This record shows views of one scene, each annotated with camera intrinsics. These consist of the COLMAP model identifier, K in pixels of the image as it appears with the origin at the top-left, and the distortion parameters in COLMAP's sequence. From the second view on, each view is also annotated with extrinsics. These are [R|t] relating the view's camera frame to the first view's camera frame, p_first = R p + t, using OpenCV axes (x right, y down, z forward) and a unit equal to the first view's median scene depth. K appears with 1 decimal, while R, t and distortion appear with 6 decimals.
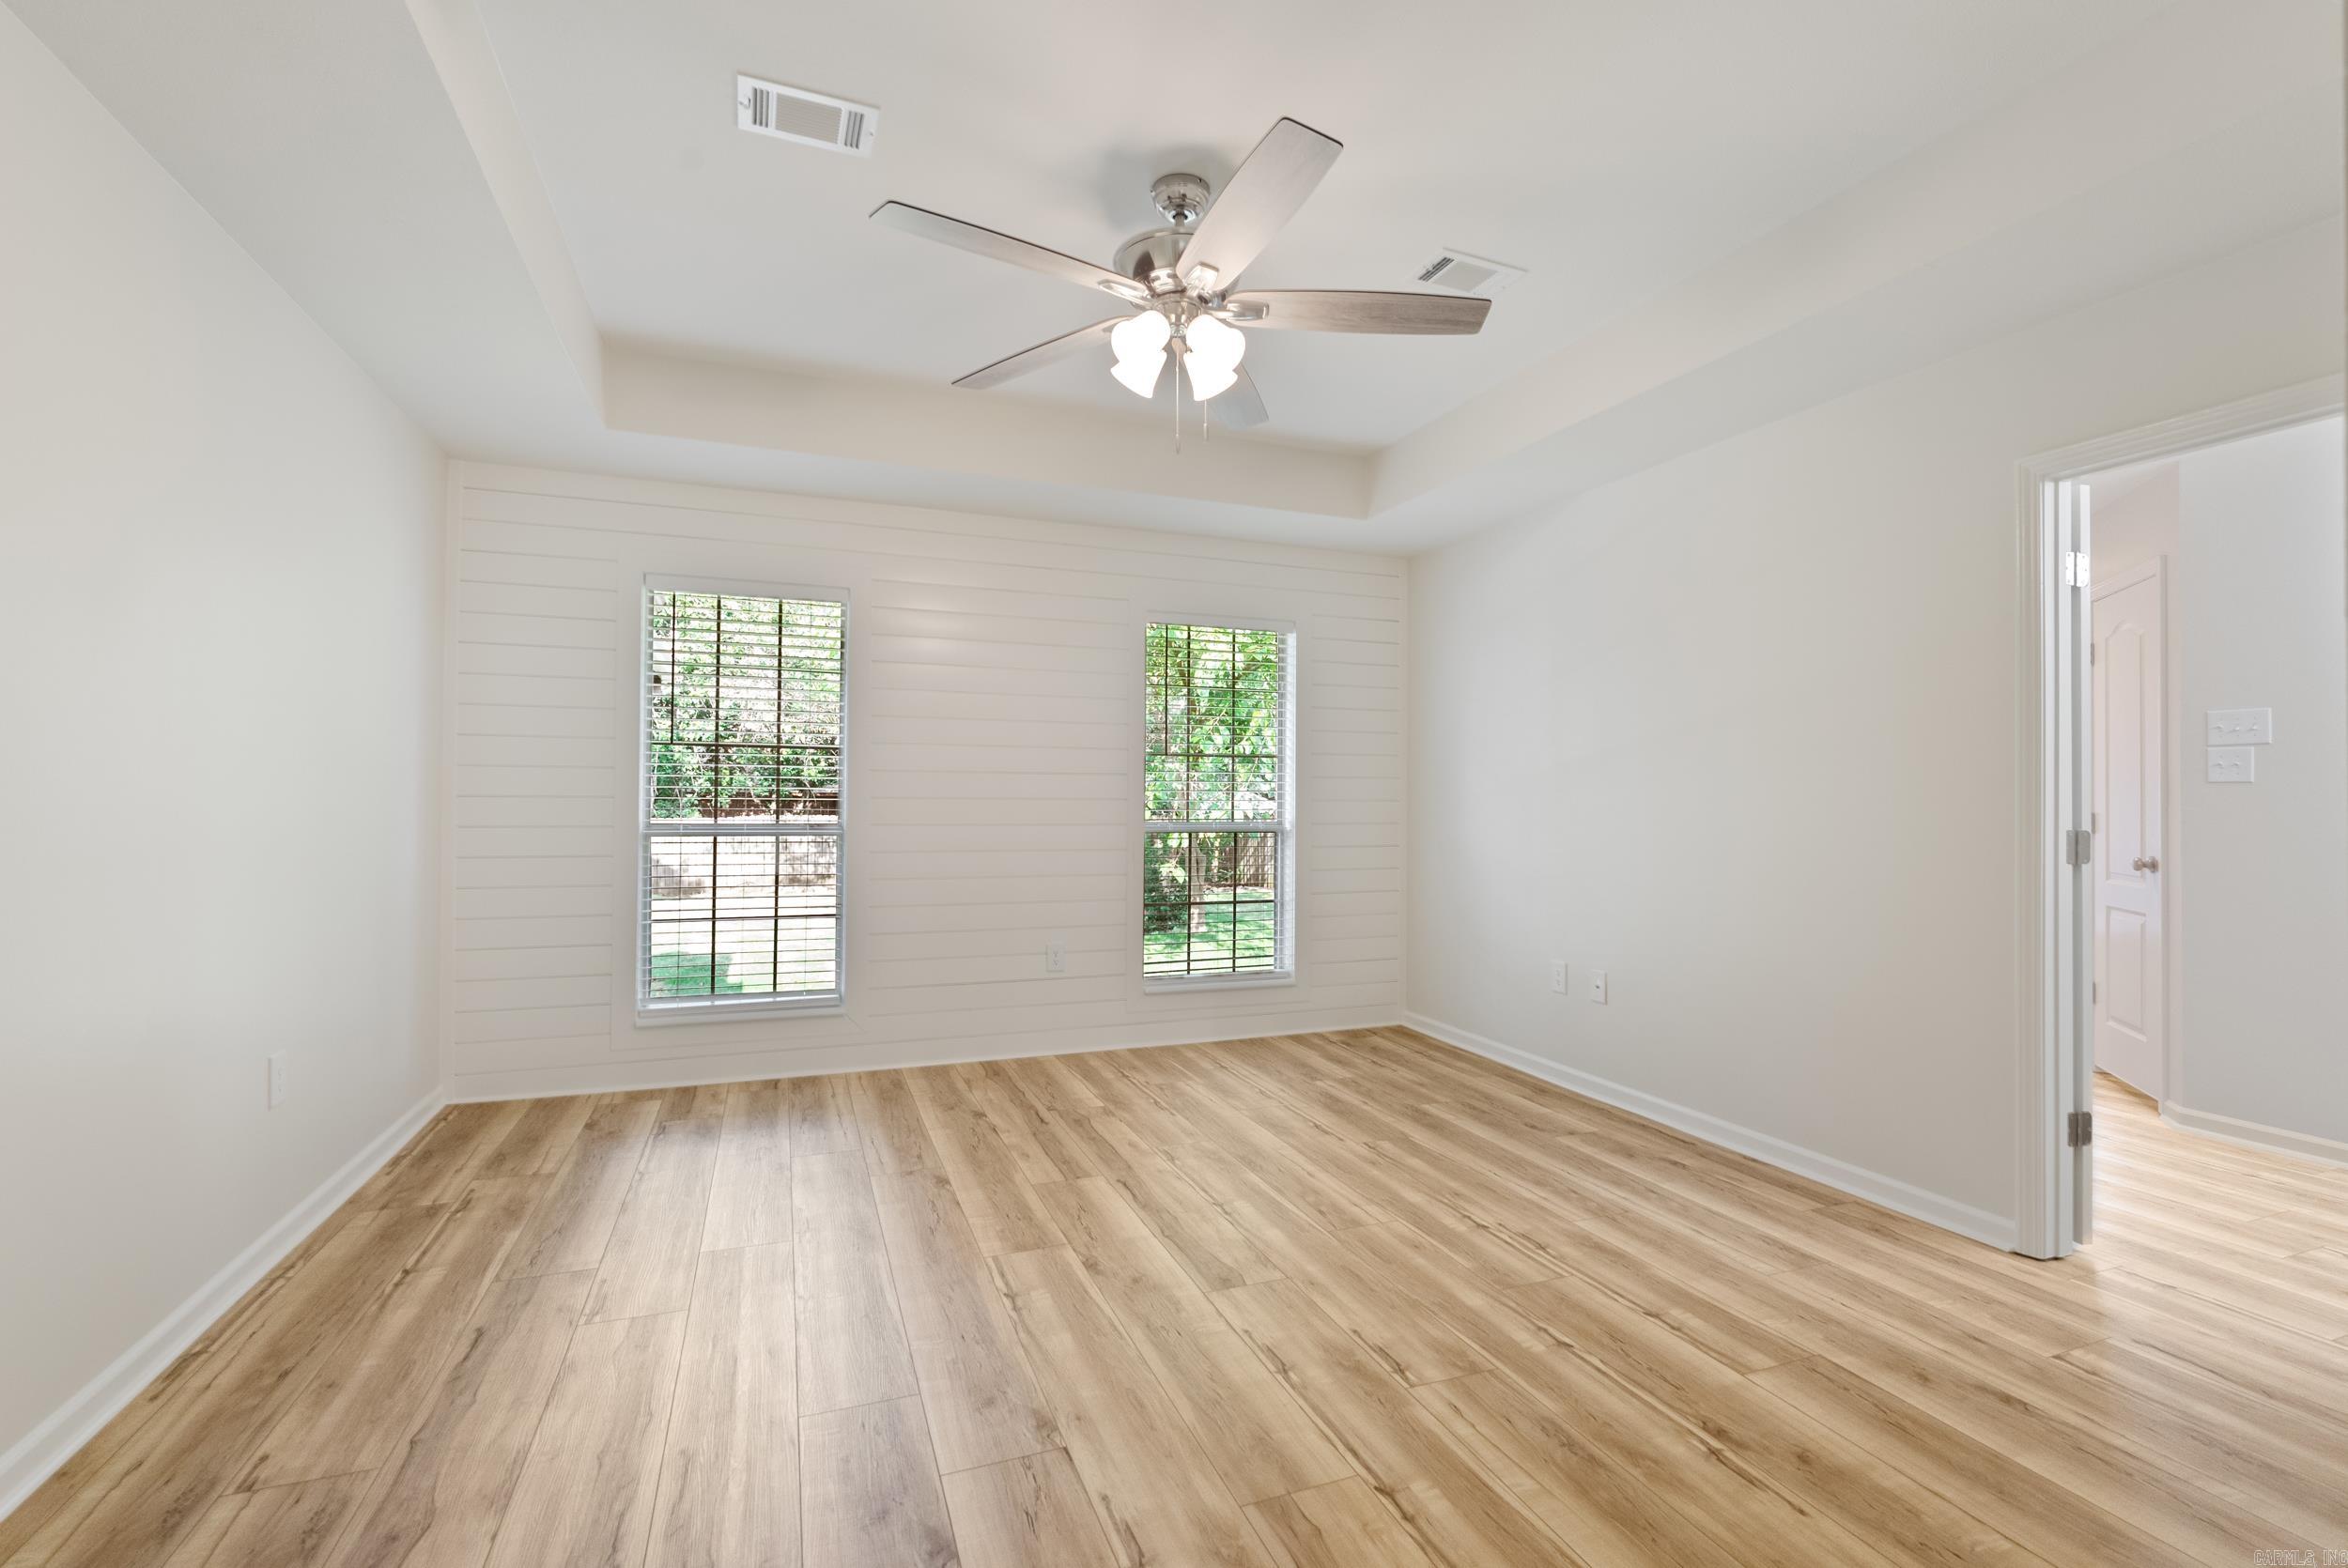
lens RADIAL K [[1034.4, 0, 1174.2], [0, 1034.4, 782.7], [0, 0, 1]] dist [-0.005452, 0.000014]
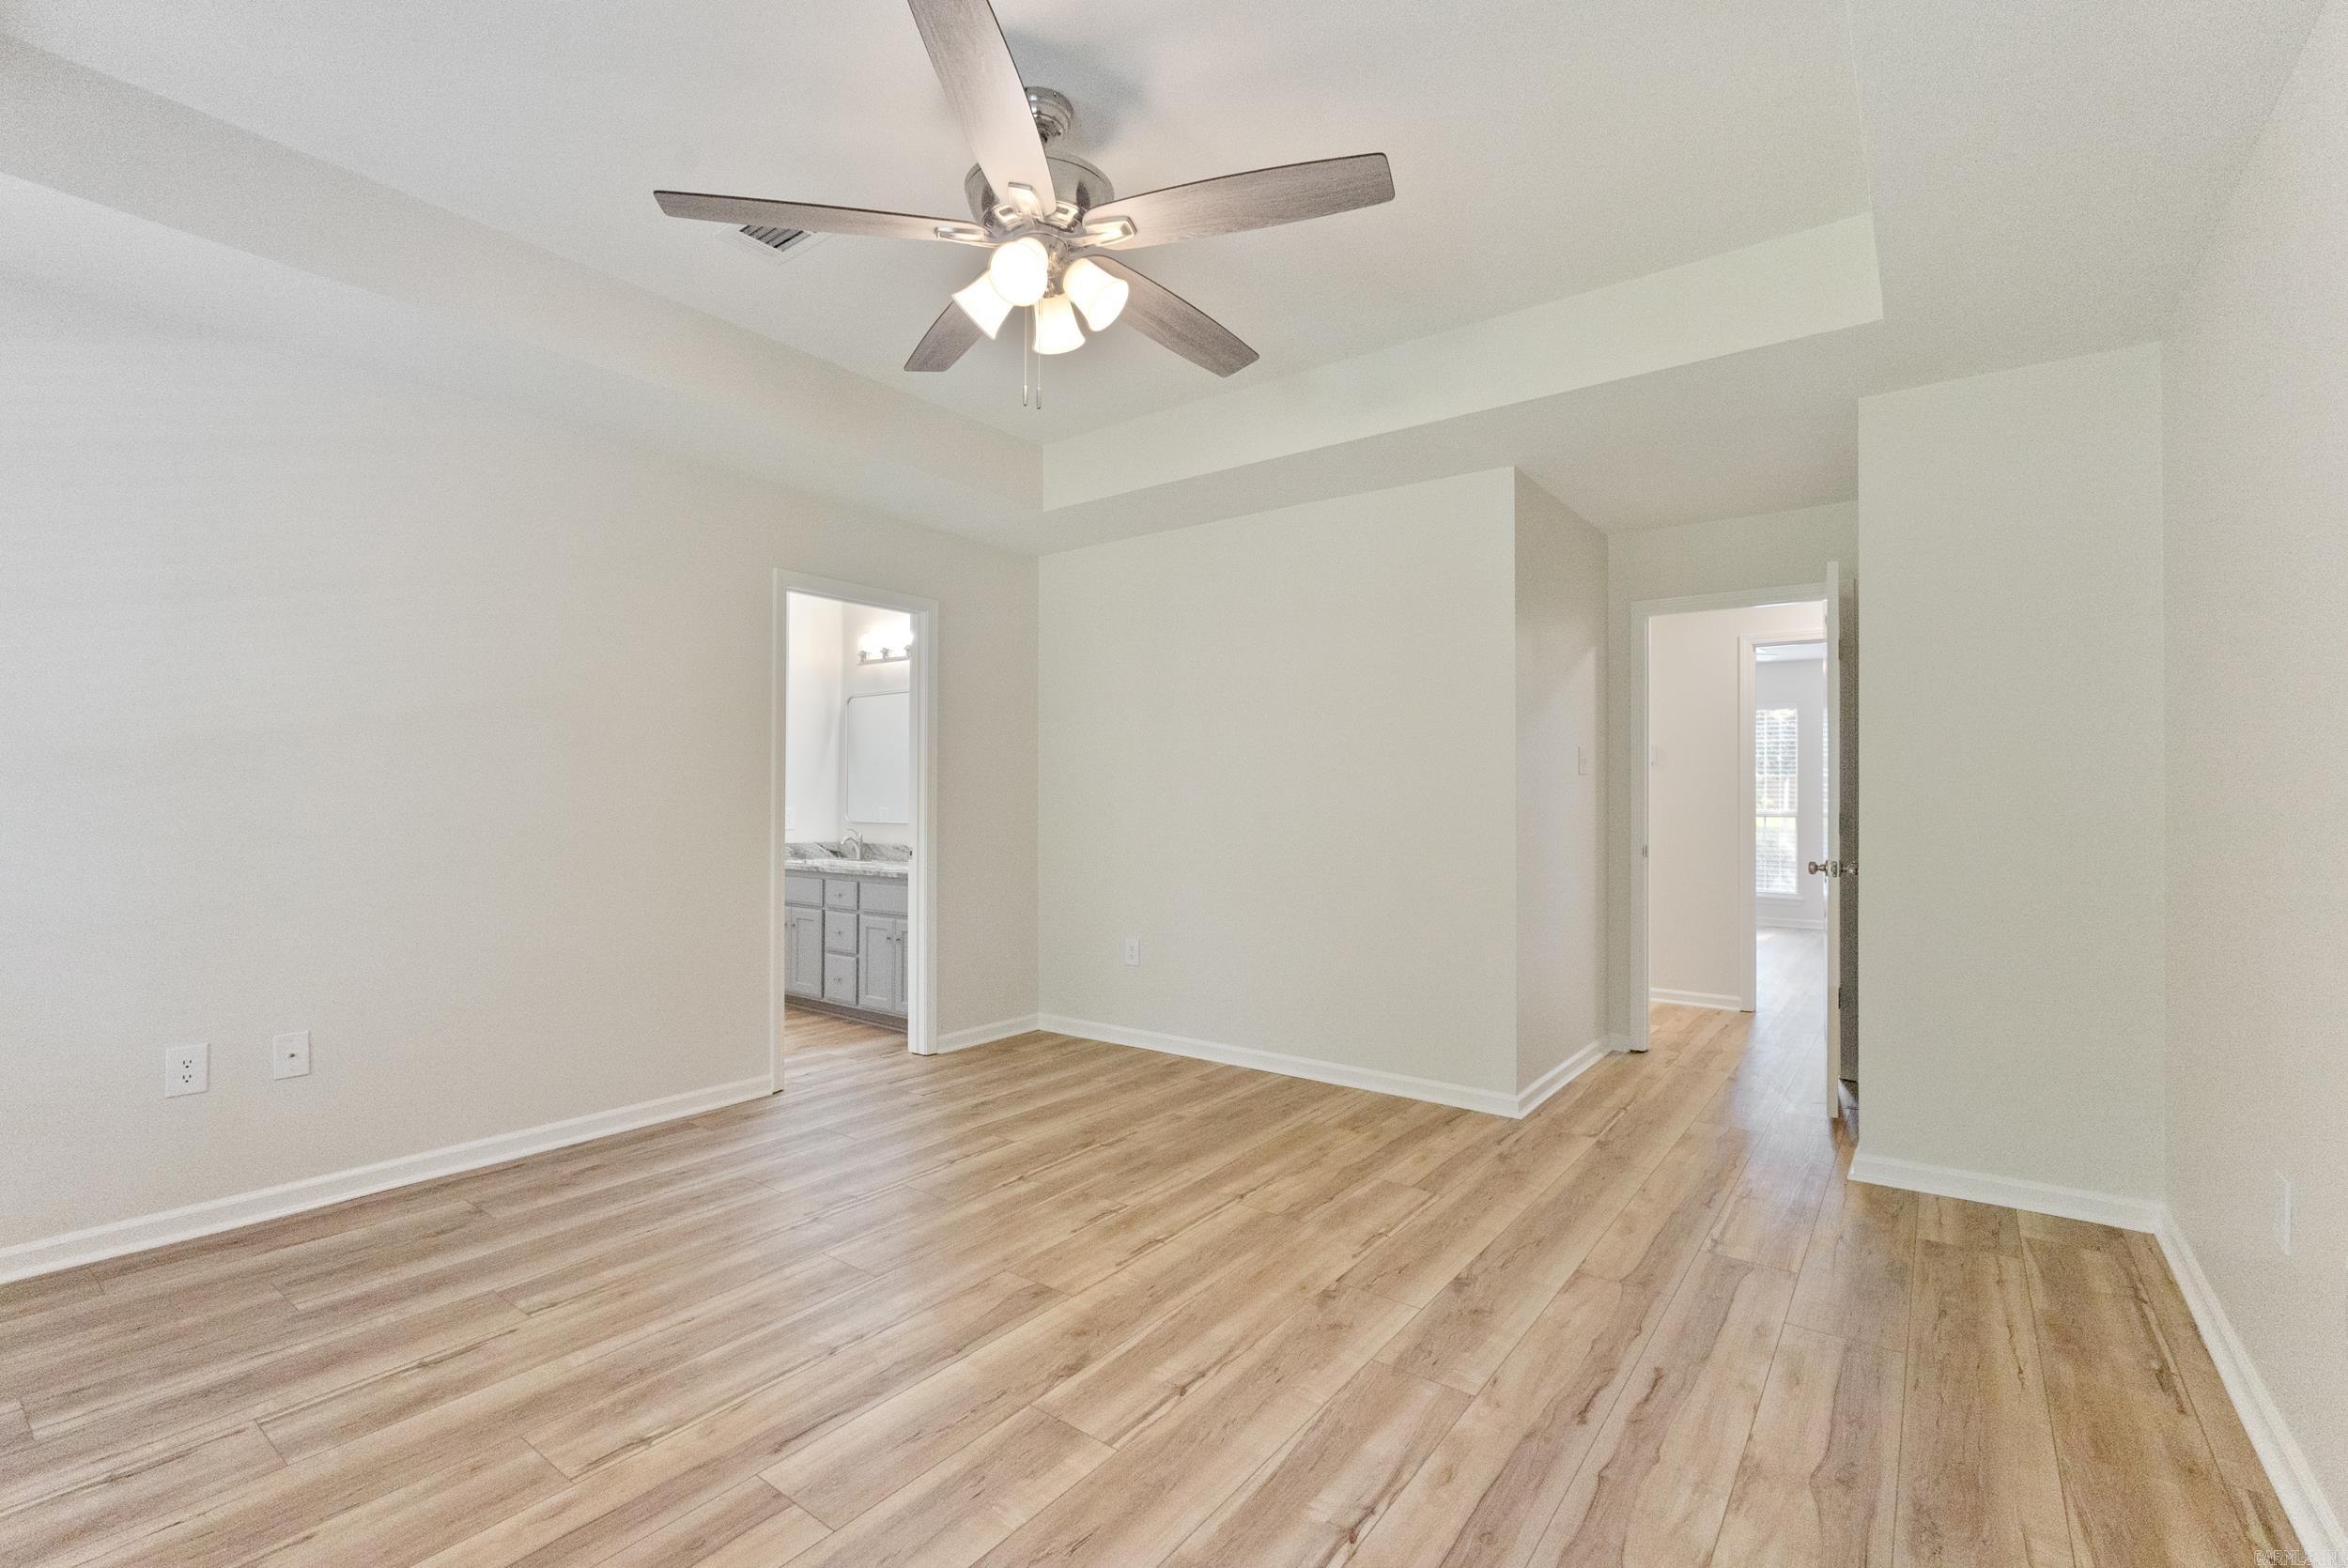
lens RADIAL K [[1034.4, 0, 1169.1], [0, 1034.4, 794.5], [0, 0, 1]] dist [-0.005452, 0.000014]
pose [[-0.531274, -0.006136, 0.847178, -0.816199], [-0.020125, 0.999783, -0.005380, 0.012850], [-0.846961, -0.019908, -0.531283, 1.381566]]
